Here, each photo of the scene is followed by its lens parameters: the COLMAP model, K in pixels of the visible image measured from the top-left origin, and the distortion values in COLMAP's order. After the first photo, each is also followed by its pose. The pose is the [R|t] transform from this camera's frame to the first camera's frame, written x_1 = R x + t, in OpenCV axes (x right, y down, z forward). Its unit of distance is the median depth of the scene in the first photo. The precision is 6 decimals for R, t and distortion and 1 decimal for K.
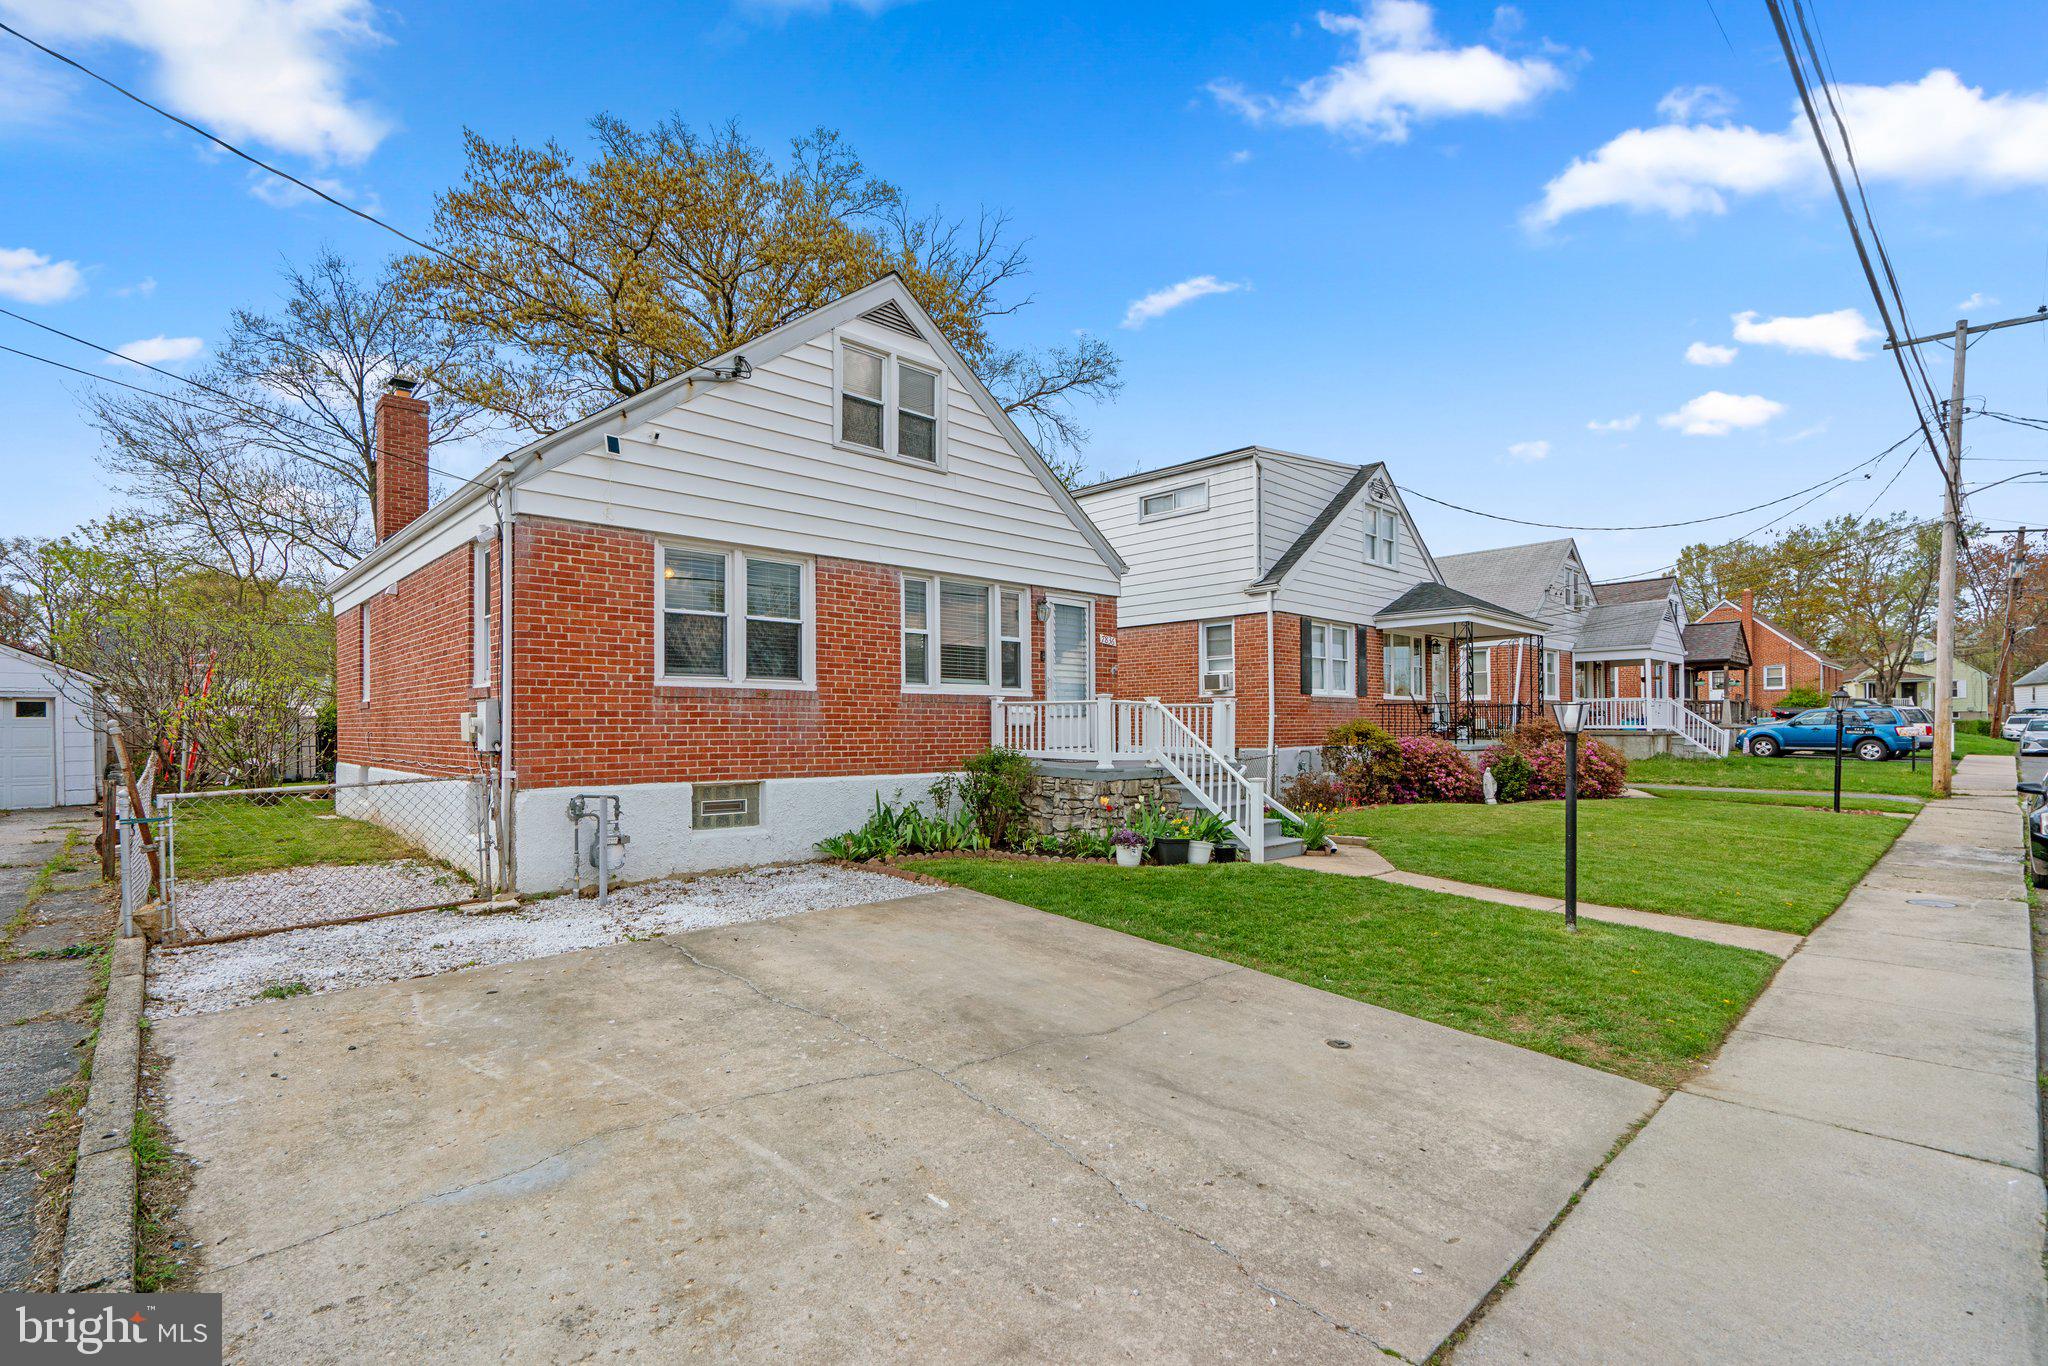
lens RADIAL K [[935.5, 0, 1060.0], [0, 935.5, 716.9], [0, 0, 1]] dist [-0.009072, 0.004095]
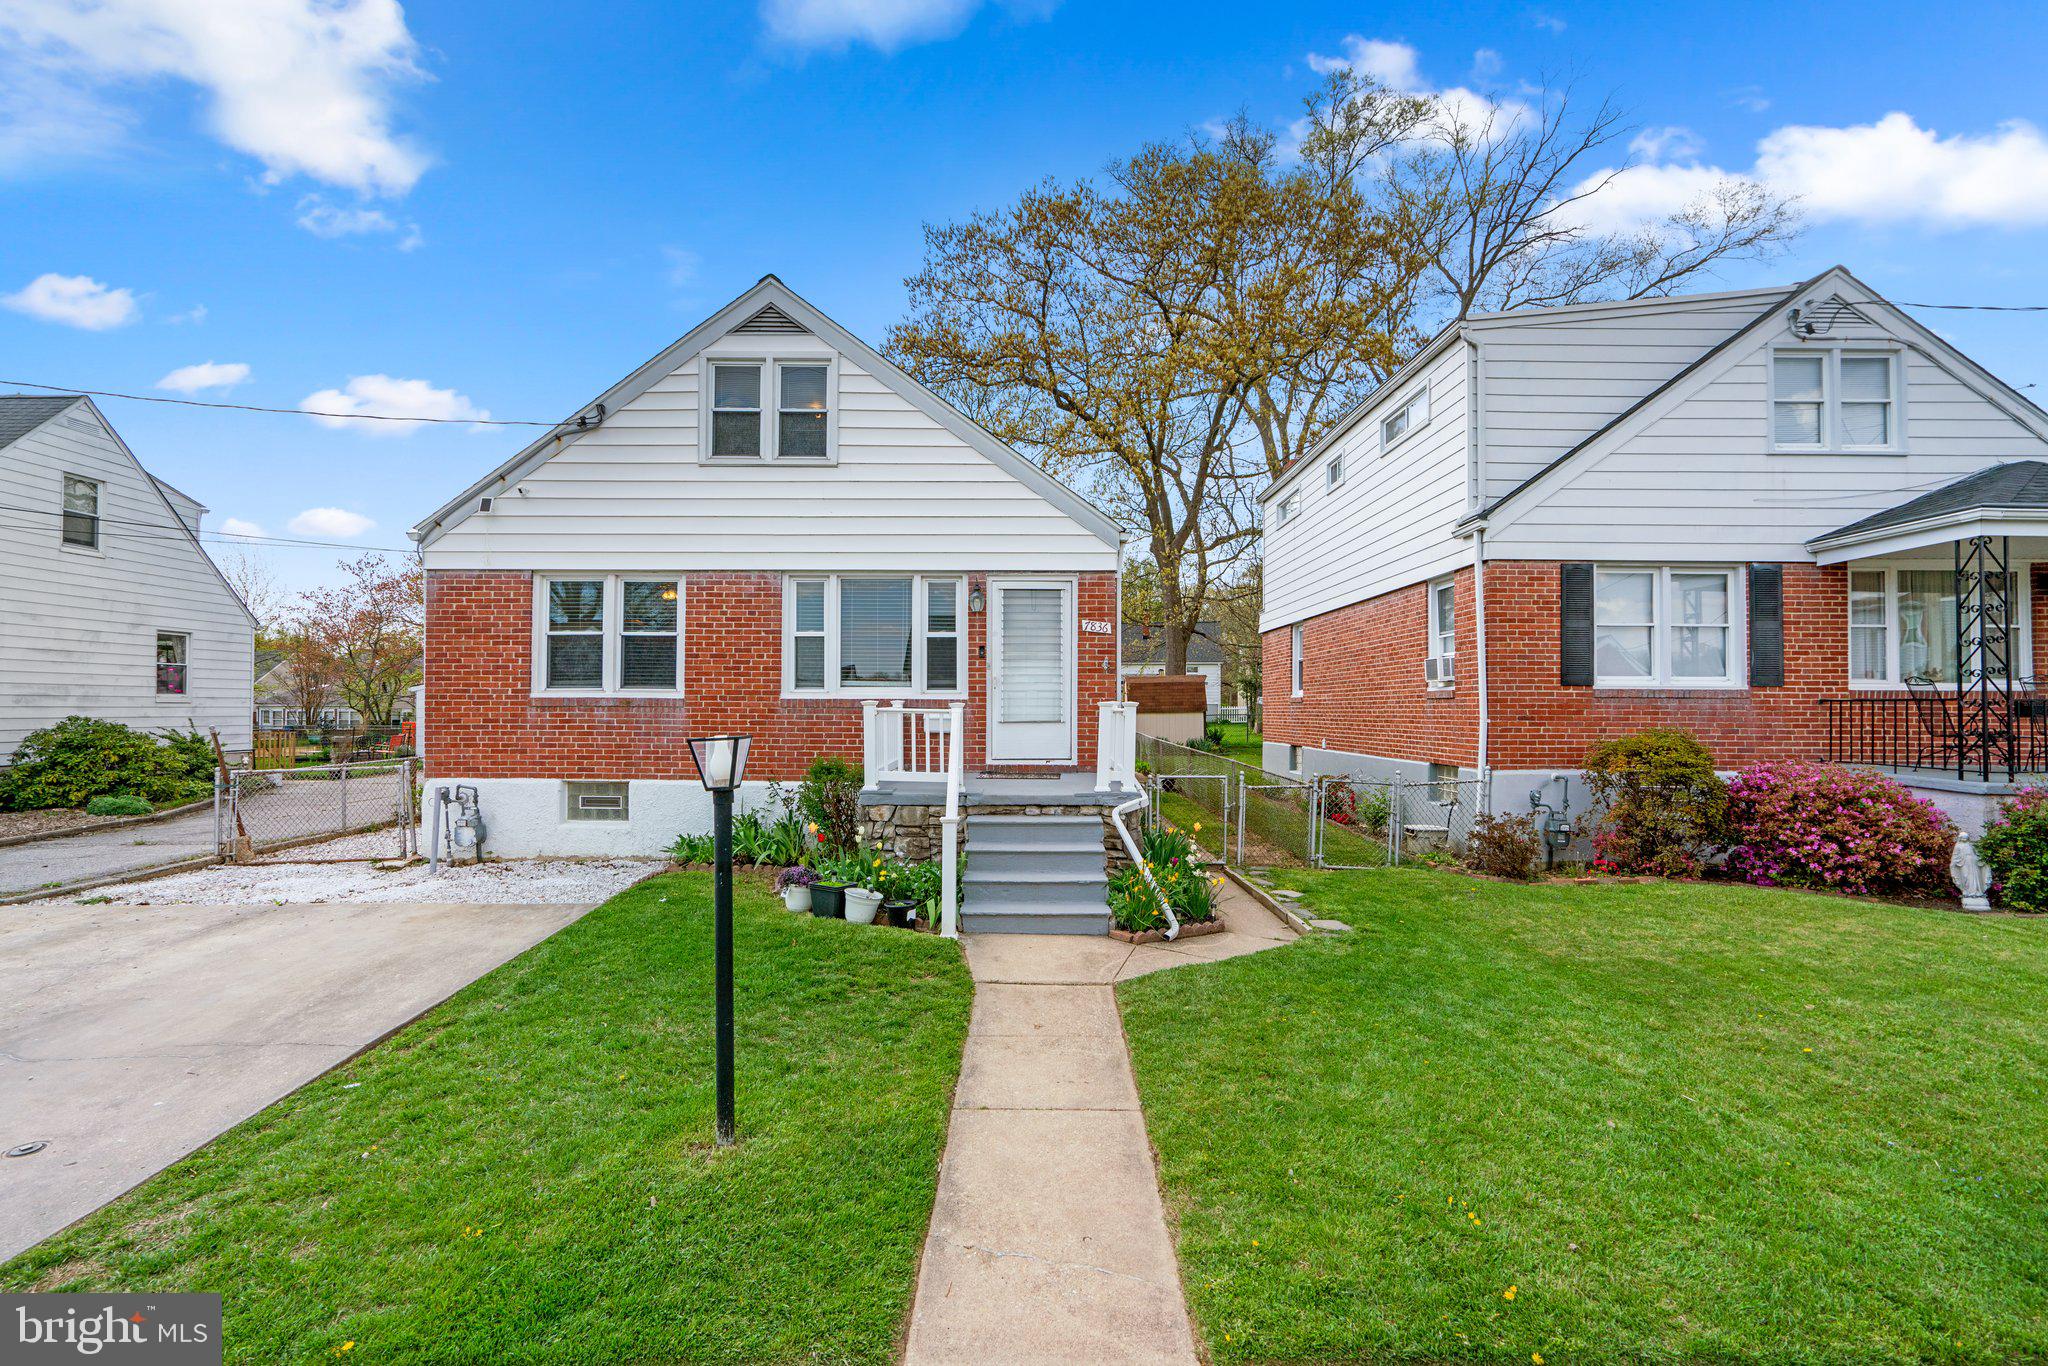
lens RADIAL K [[935.5, 0, 1024.0], [0, 935.5, 692.8], [0, 0, 1]] dist [-0.009072, 0.004095]
pose [[0.712474, -0.006573, -0.701667, 0.738046], [0.000318, 0.999959, -0.009044, -0.023965], [0.701698, 0.006220, 0.712447, 0.503407]]
